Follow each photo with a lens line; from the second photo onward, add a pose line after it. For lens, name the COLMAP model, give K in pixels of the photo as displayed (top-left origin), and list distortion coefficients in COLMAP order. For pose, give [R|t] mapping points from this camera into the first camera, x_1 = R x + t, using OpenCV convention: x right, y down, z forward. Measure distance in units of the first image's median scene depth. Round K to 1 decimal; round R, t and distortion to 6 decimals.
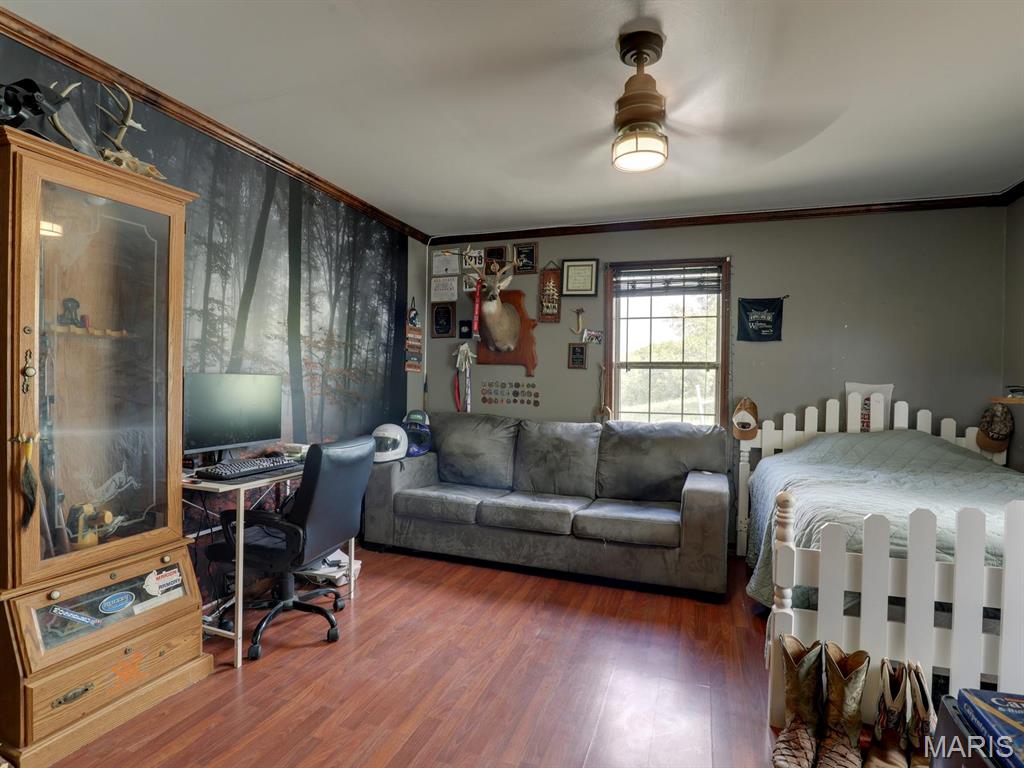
lens RADIAL K [[536.6, 0, 509.8], [0, 536.6, 383.9], [0, 0, 1]] dist [-0.041944, 0.009048]
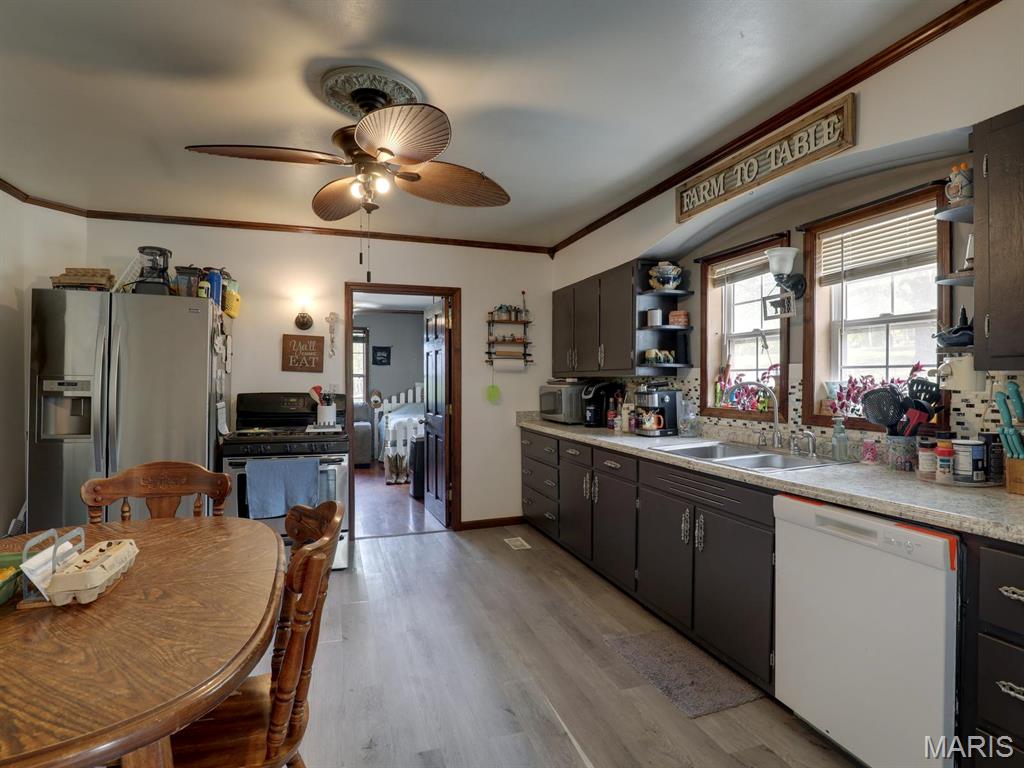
lens RADIAL K [[536.6, 0, 505.7], [0, 536.6, 385.3], [0, 0, 1]] dist [-0.041944, 0.009048]
pose [[0.793304, -0.021908, 0.608432, -0.533710], [0.018222, 0.999759, 0.012241, -0.012482], [-0.608553, 0.001376, 0.793512, -1.206395]]
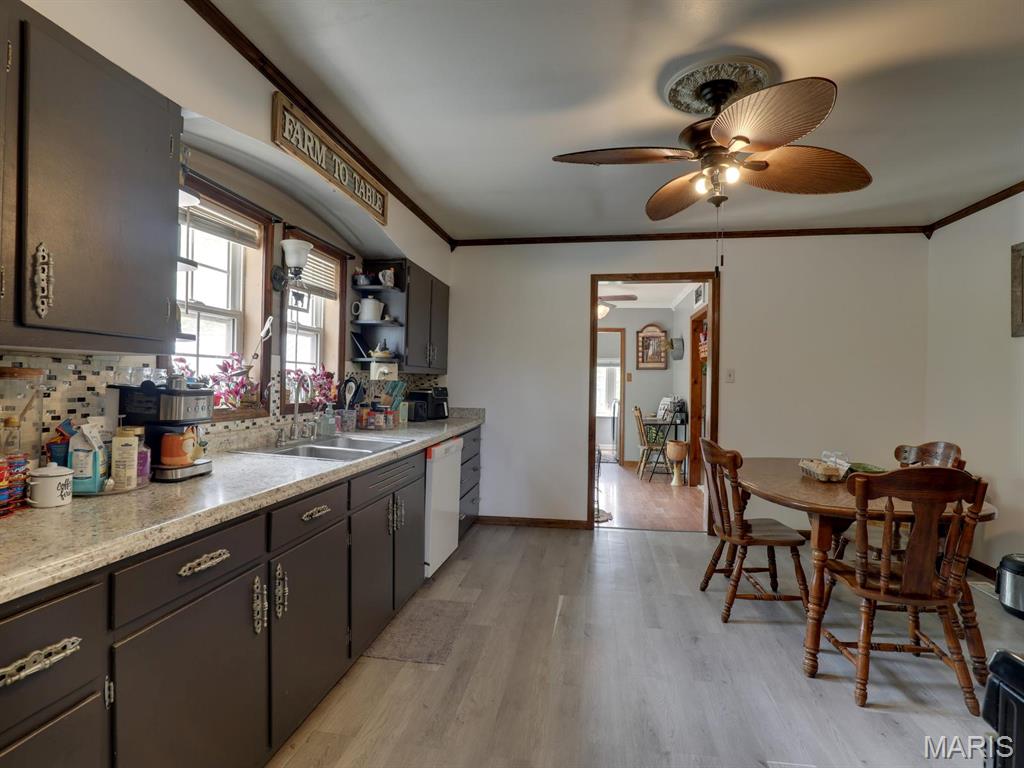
lens RADIAL K [[536.6, 0, 514.7], [0, 536.6, 384.2], [0, 0, 1]] dist [-0.041944, 0.009048]
pose [[-0.979498, -0.031644, -0.198954, 1.657343], [-0.033607, 0.999414, 0.006493, 0.026165], [0.198632, 0.013046, -0.979987, 2.991137]]
